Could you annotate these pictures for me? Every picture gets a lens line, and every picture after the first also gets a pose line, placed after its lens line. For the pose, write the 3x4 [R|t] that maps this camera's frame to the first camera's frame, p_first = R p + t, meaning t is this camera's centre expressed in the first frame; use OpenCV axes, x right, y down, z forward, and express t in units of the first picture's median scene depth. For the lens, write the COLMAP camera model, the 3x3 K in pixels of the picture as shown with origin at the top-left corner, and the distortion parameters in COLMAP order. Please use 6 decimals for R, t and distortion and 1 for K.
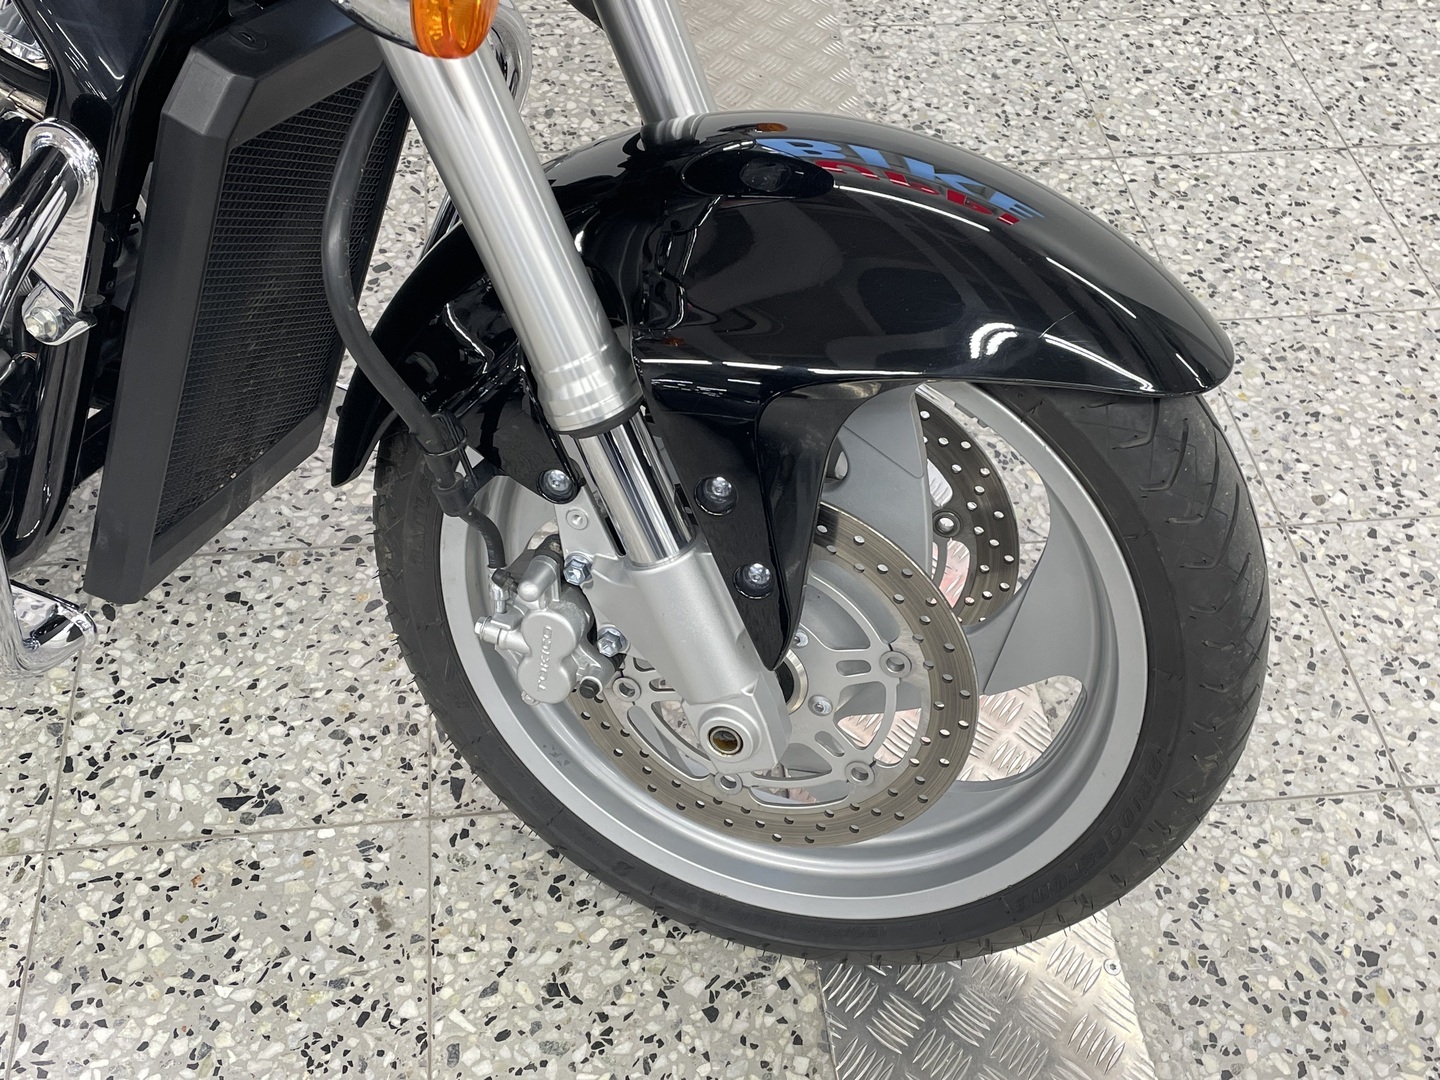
lens RADIAL K [[1598.8, 0, 739.0], [0, 1598.8, 523.3], [0, 0, 1]] dist [0.053553, 0.000000]
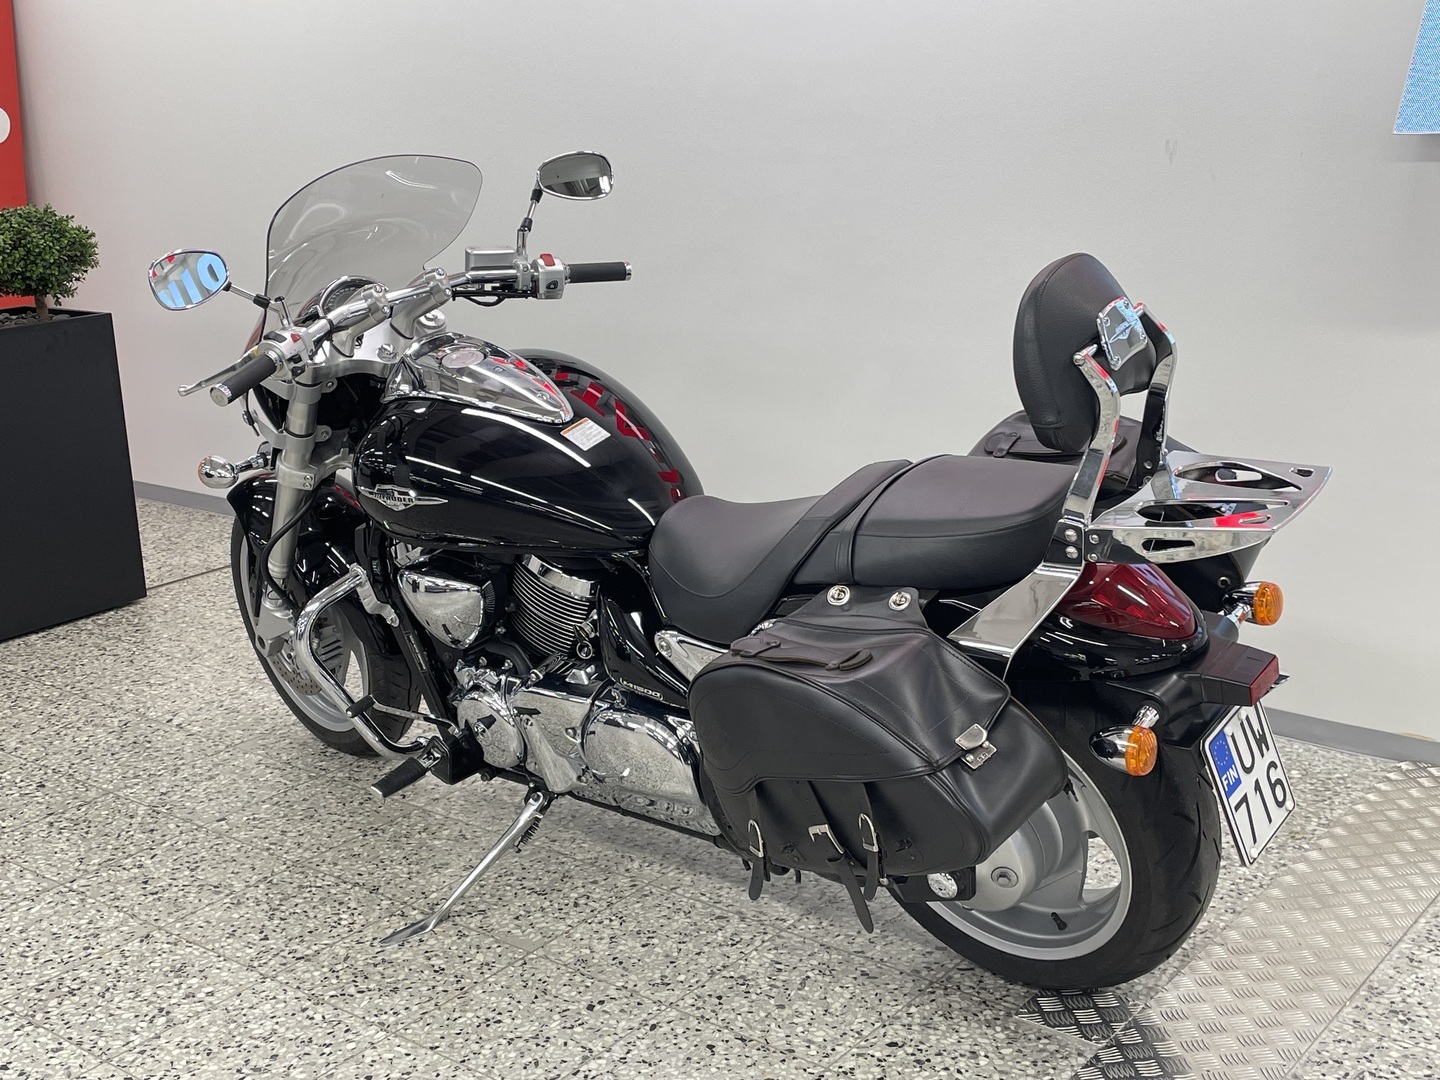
lens RADIAL K [[1774.6, 0, 719.7], [0, 1774.6, 528.0], [0, 0, 1]] dist [0.051367, 0.000000]
pose [[0.695988, 0.108725, -0.709774, 1.079265], [-0.493380, 0.790589, -0.362692, 0.329324], [0.521706, 0.602618, 0.603883, -0.481681]]
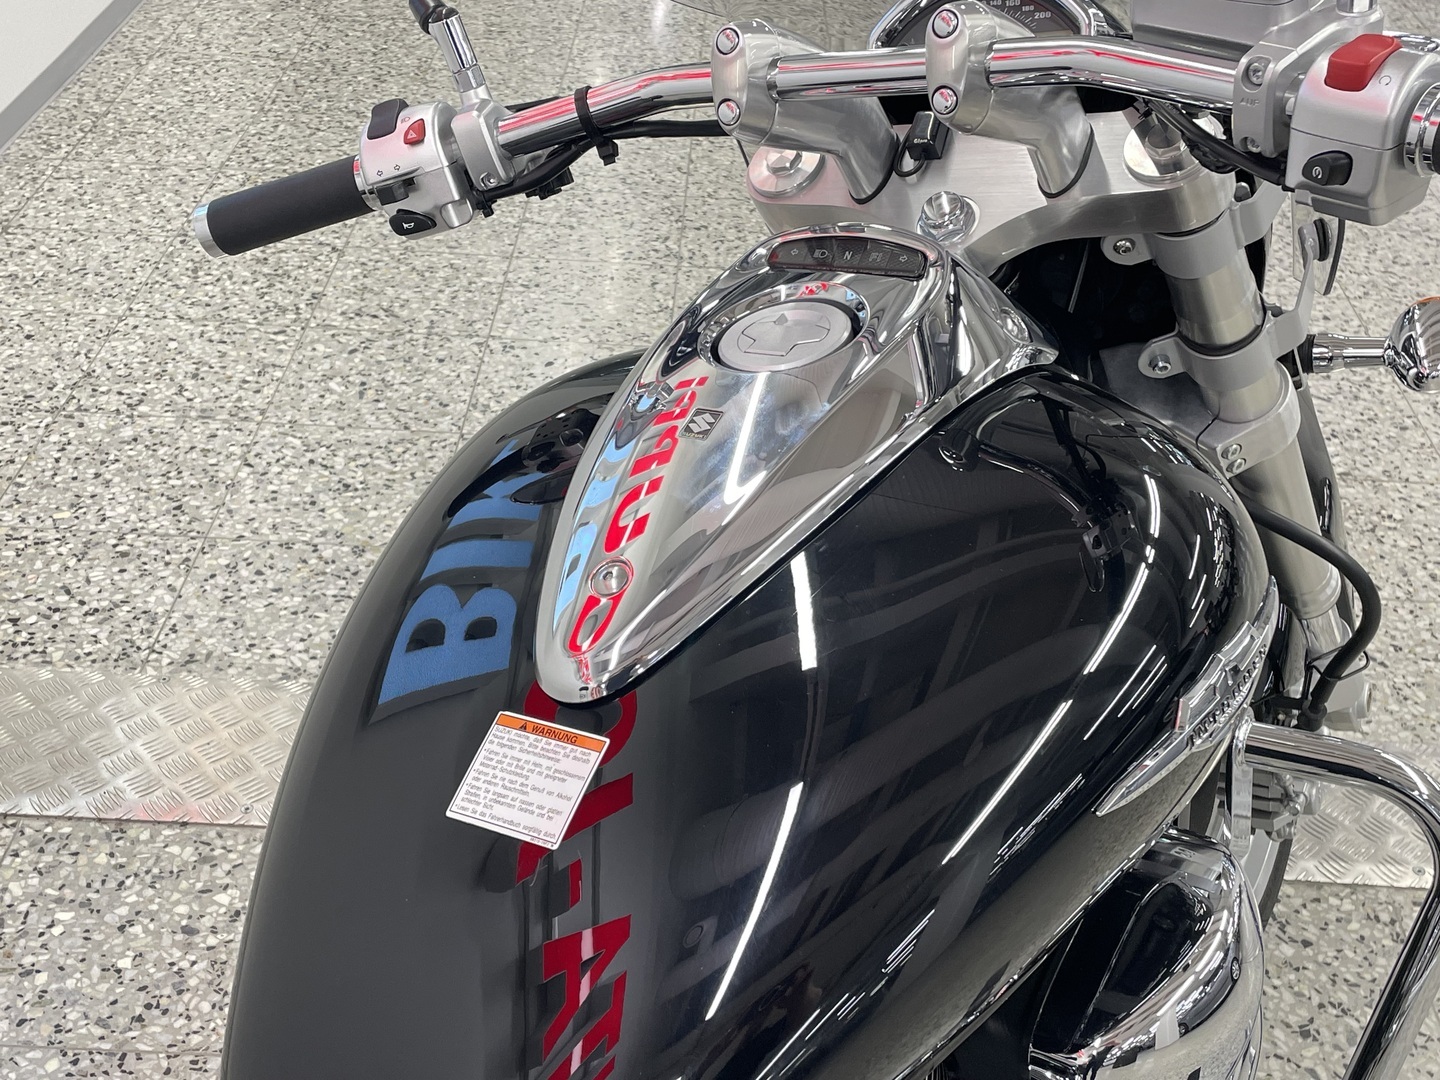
lens RADIAL K [[1691.5, 0, 715.5], [0, 1691.5, 525.7], [0, 0, 1]] dist [0.059627, 0.000000]
pose [[0.161099, -0.606067, 0.778929, -1.011651], [0.723074, 0.609645, 0.324803, -0.749666], [-0.671723, 0.510898, 0.536444, 0.357667]]
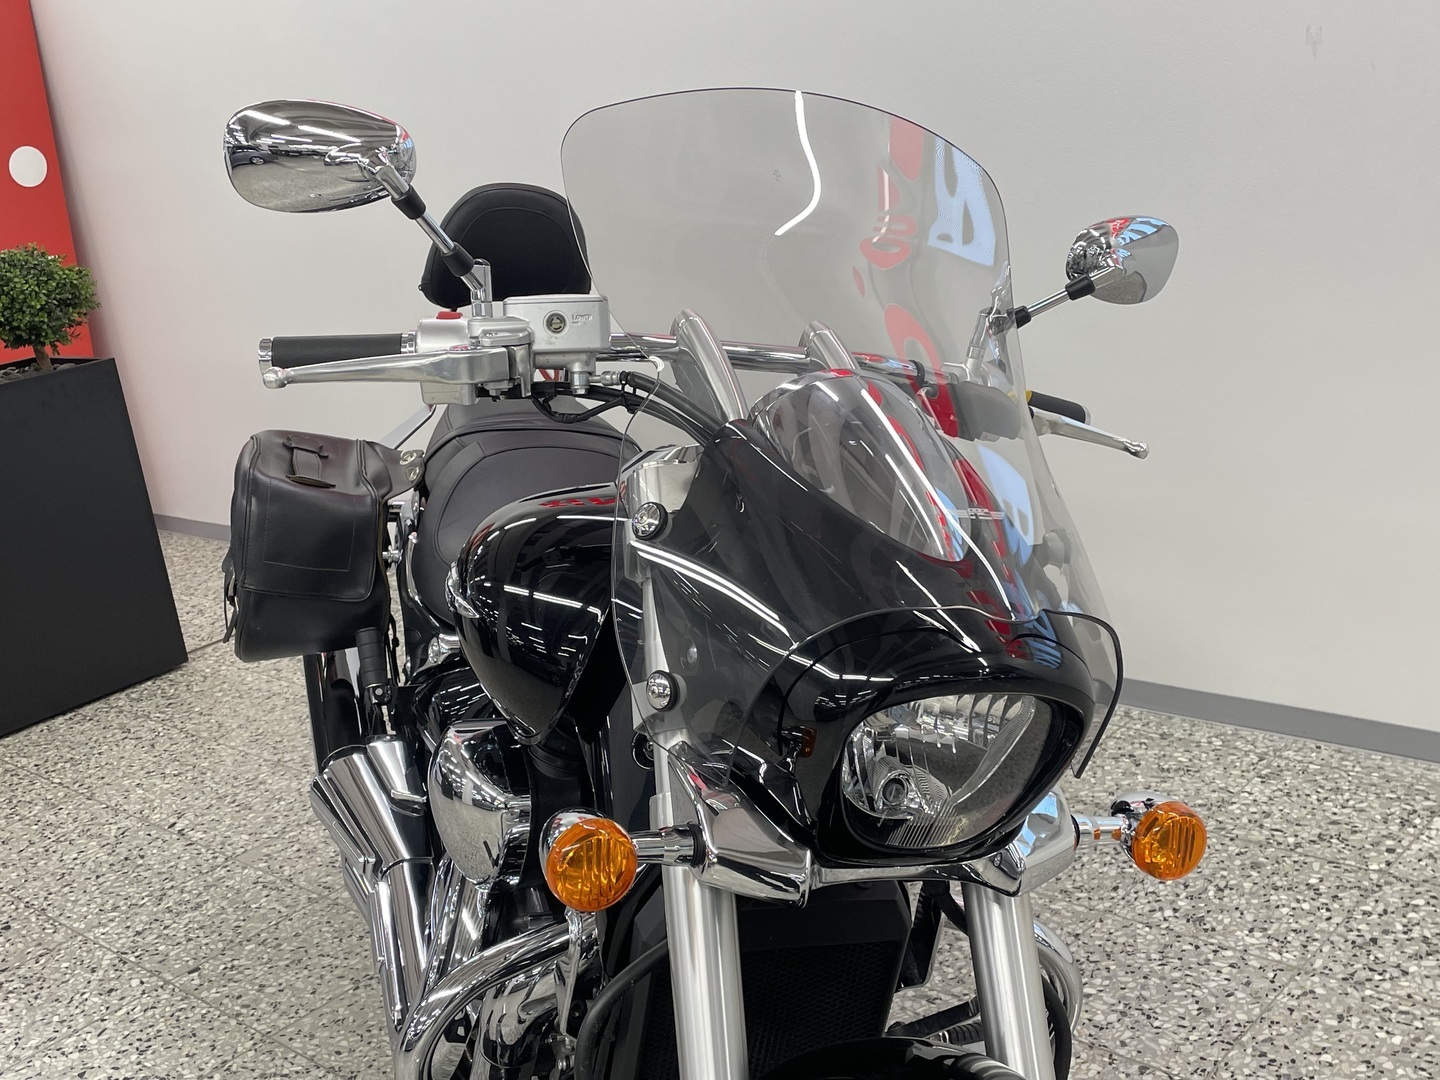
lens RADIAL K [[1598.8, 0, 720.6], [0, 1598.8, 531.7], [0, 0, 1]] dist [0.053553, 0.000000]
pose [[0.634519, 0.078002, -0.768962, 0.594674], [-0.459627, 0.837944, -0.294268, -0.115760], [0.621393, 0.540154, 0.567542, 0.008078]]
